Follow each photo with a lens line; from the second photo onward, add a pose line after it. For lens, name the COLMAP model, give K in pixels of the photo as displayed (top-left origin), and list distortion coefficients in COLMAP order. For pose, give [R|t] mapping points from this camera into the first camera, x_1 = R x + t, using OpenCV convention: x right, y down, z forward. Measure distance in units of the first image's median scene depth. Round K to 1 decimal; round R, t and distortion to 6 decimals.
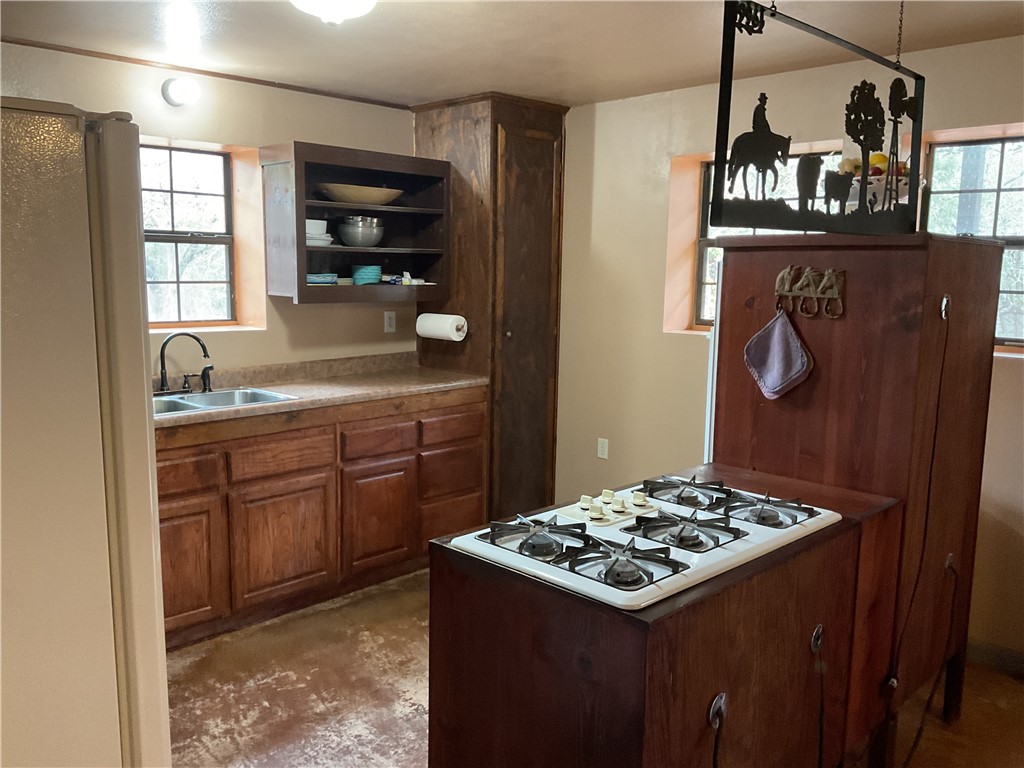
lens RADIAL K [[837.8, 0, 510.7], [0, 837.8, 380.4], [0, 0, 1]] dist [0.061569, -0.076201]
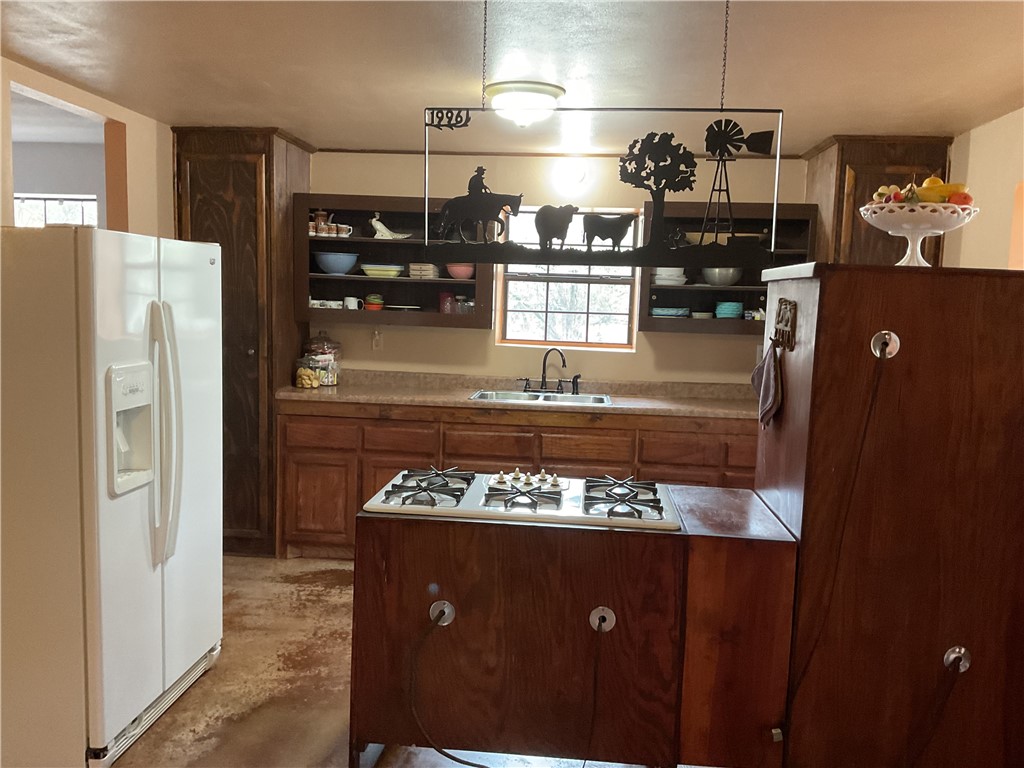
lens RADIAL K [[837.8, 0, 512.8], [0, 837.8, 381.4], [0, 0, 1]] dist [0.061569, -0.076201]
pose [[0.638221, 0.085251, -0.765119, 0.587002], [-0.126337, 0.991974, 0.005145, -0.001411], [0.759416, 0.093379, 0.643869, 0.076235]]
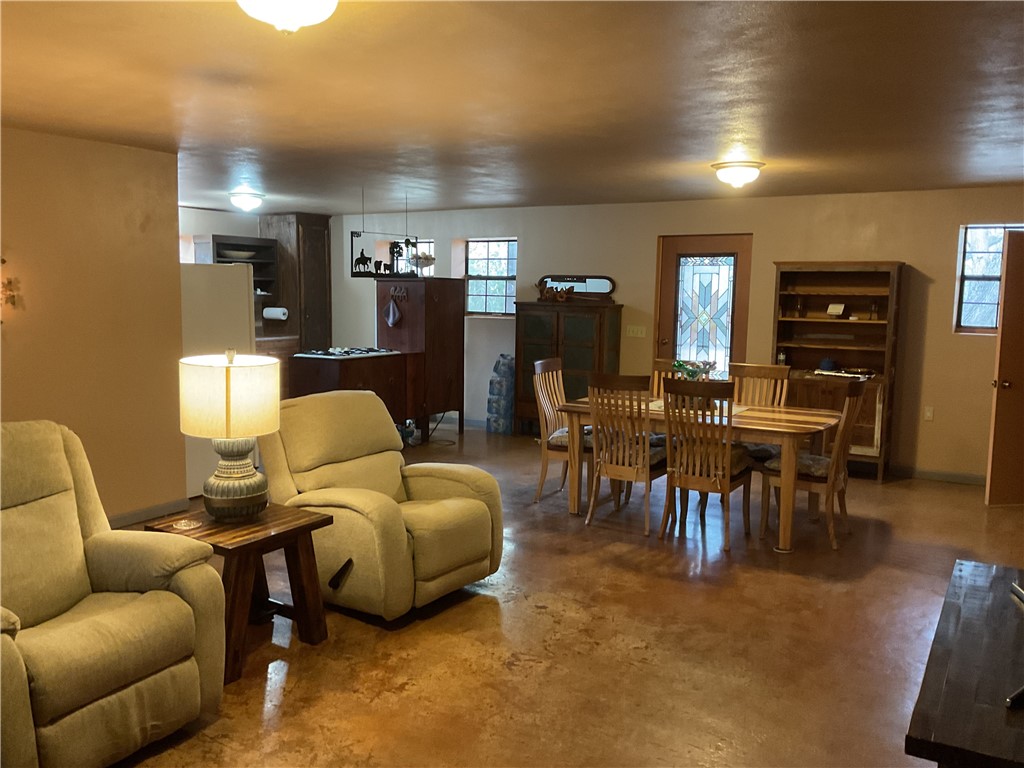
lens RADIAL K [[837.8, 0, 515.7], [0, 837.8, 384.7], [0, 0, 1]] dist [0.061569, -0.076201]
pose [[0.971058, -0.032030, 0.236687, 0.000557], [0.036155, 0.999260, -0.013106, 0.203088], [-0.236092, 0.021284, 0.971498, -1.503364]]
